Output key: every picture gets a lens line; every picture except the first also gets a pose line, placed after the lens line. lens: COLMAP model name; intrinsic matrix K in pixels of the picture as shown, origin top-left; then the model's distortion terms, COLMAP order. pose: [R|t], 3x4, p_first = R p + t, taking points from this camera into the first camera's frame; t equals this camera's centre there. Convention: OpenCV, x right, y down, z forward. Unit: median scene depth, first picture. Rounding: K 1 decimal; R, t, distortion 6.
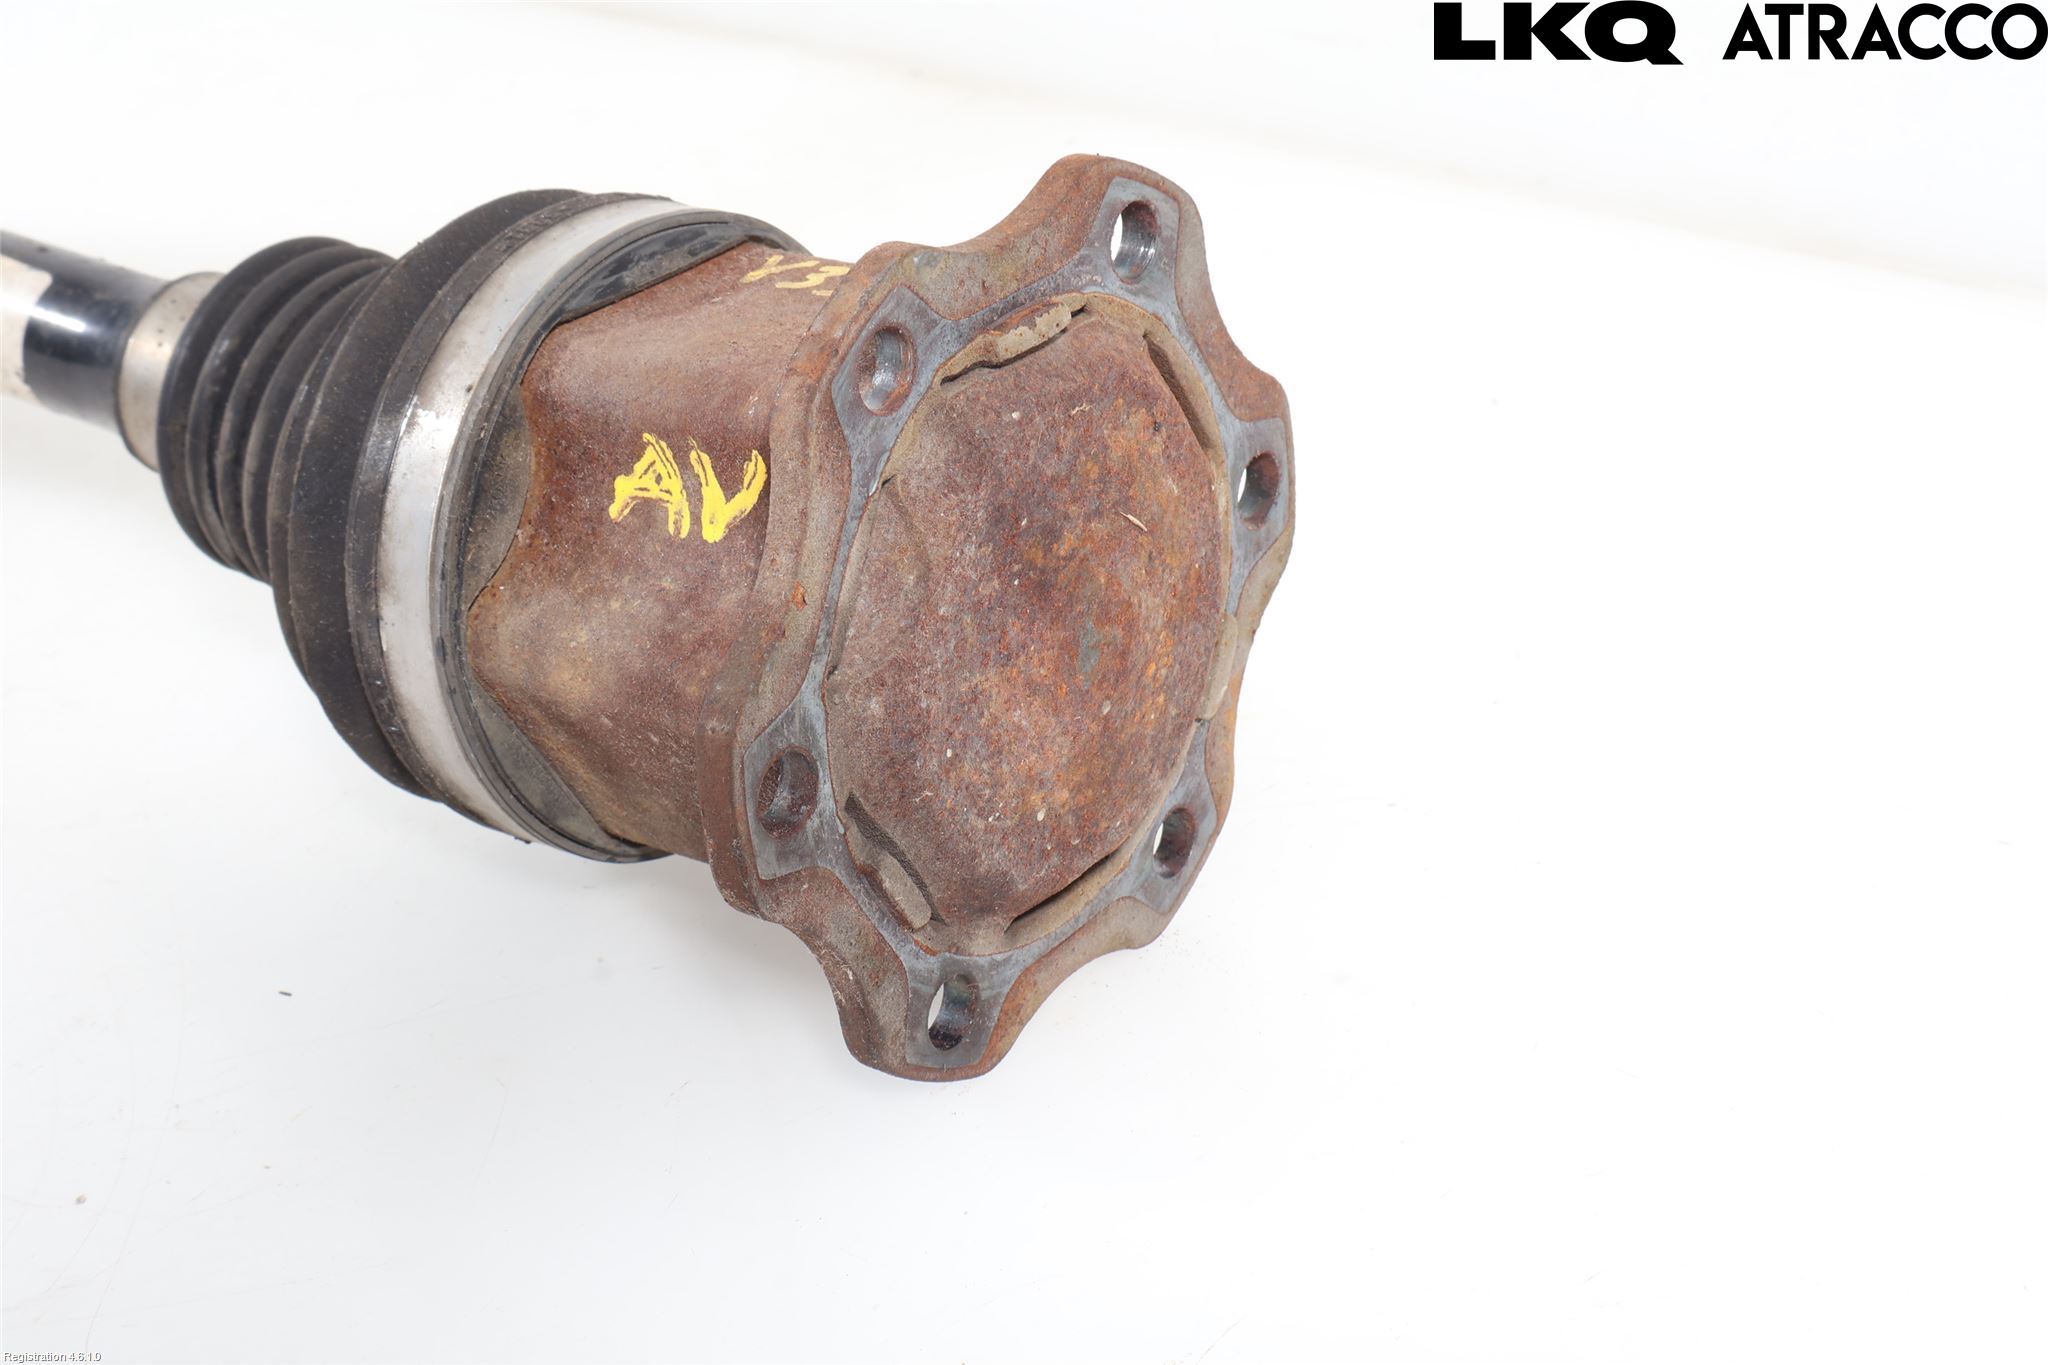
lens RADIAL K [[3338.8, 0, 1023.3], [0, 3338.8, 683.5], [0, 0, 1]] dist [0.006117, 0.000000]
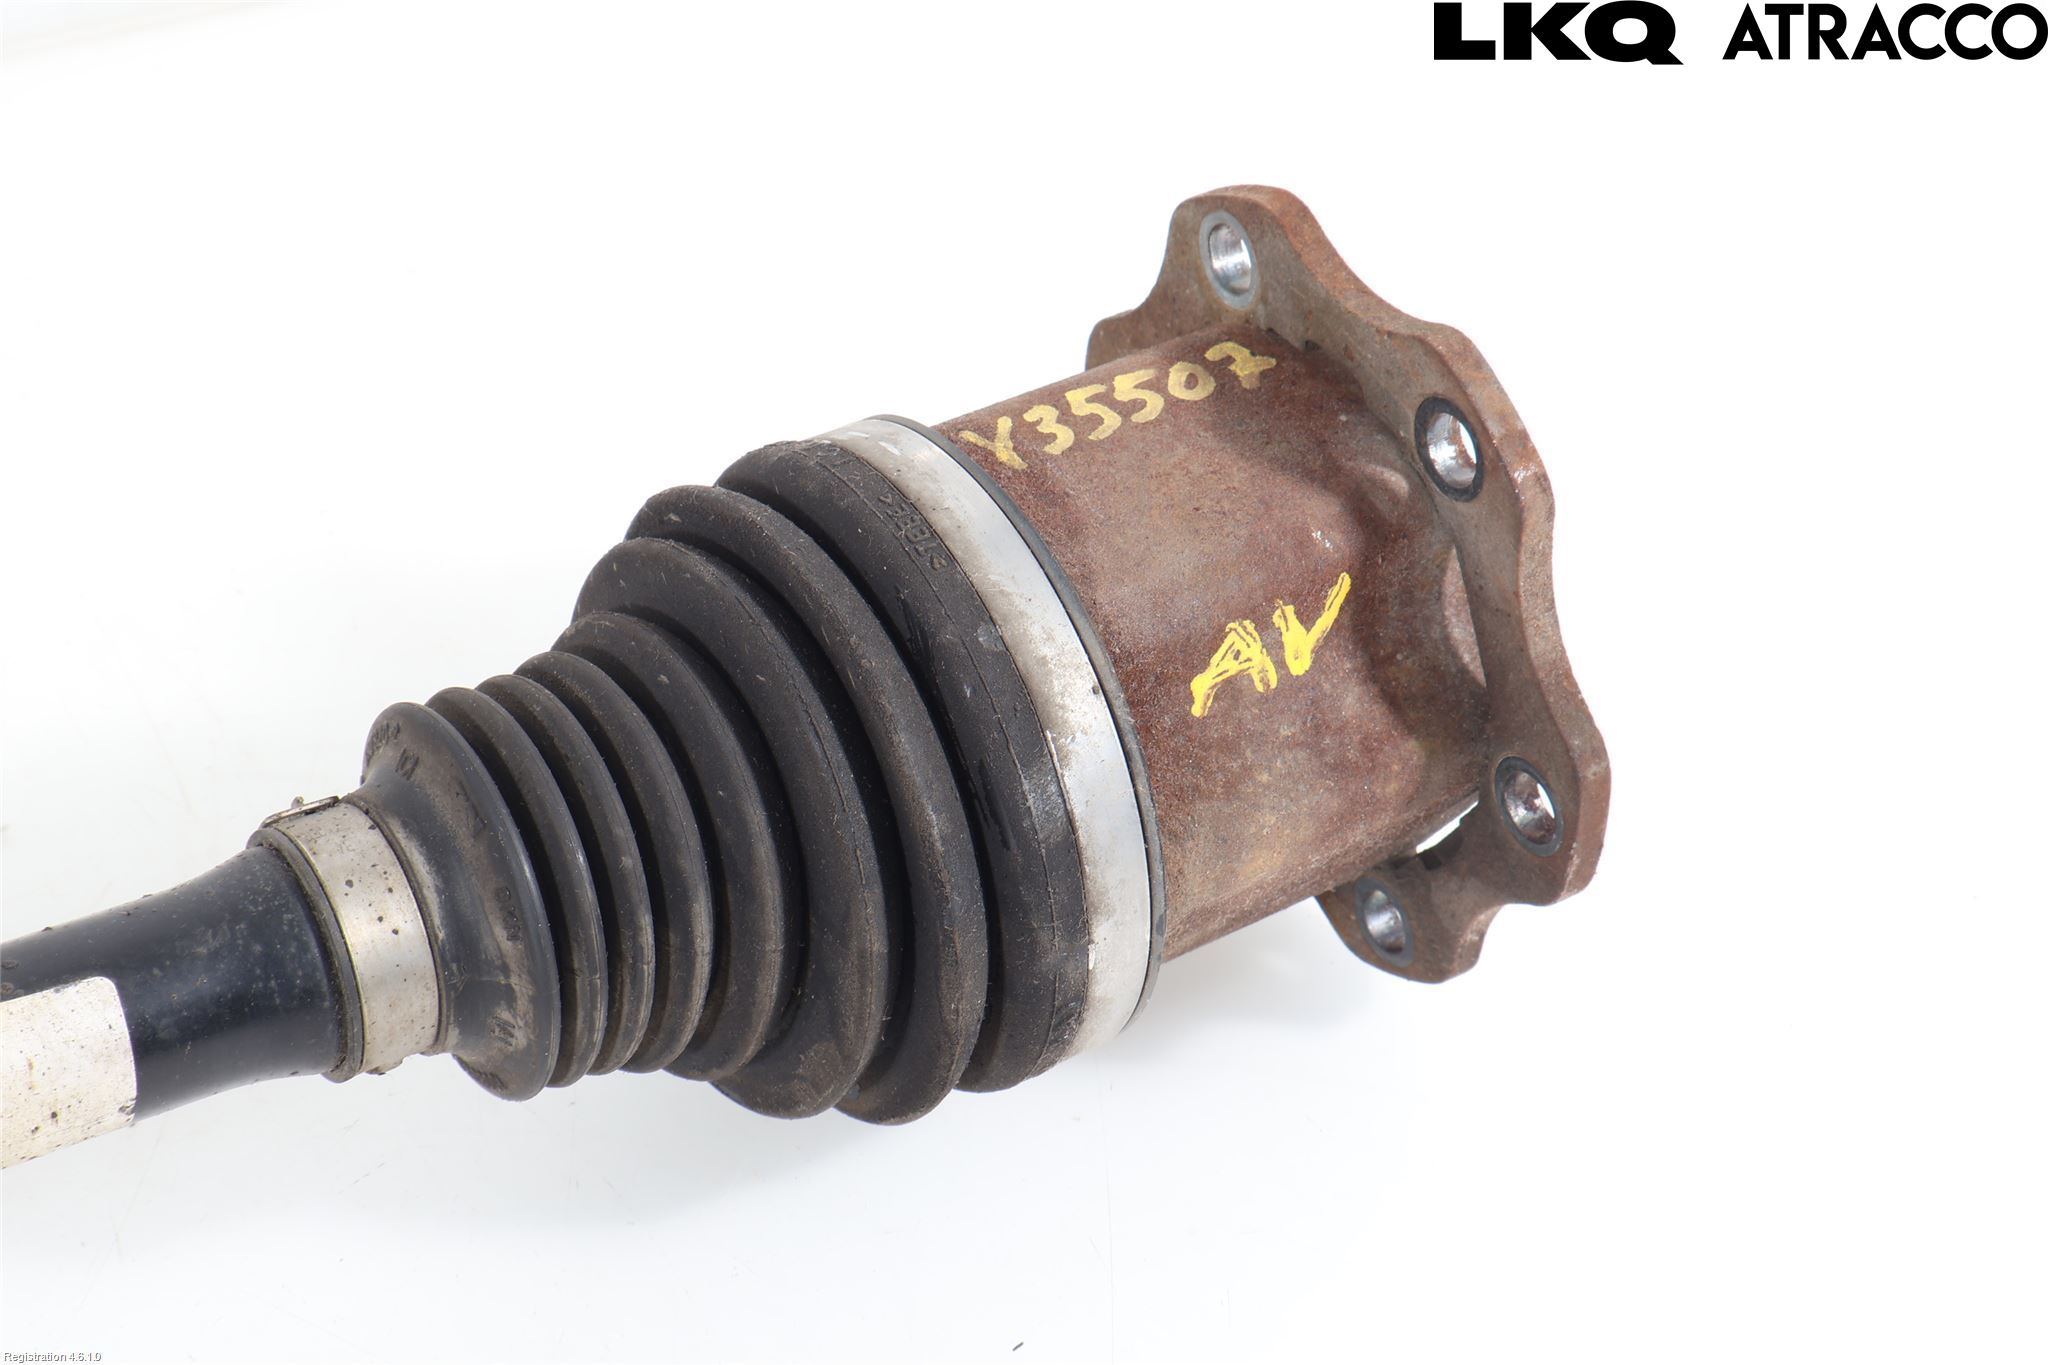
lens RADIAL K [[3400.3, 0, 1023.8], [0, 3400.3, 681.4], [0, 0, 1]] dist [0.000728, 0.000000]
pose [[0.335573, -0.542045, 0.770440, -0.953827], [0.347558, 0.831405, 0.433555, -0.537806], [-0.875554, 0.122283, 0.467389, 0.563885]]
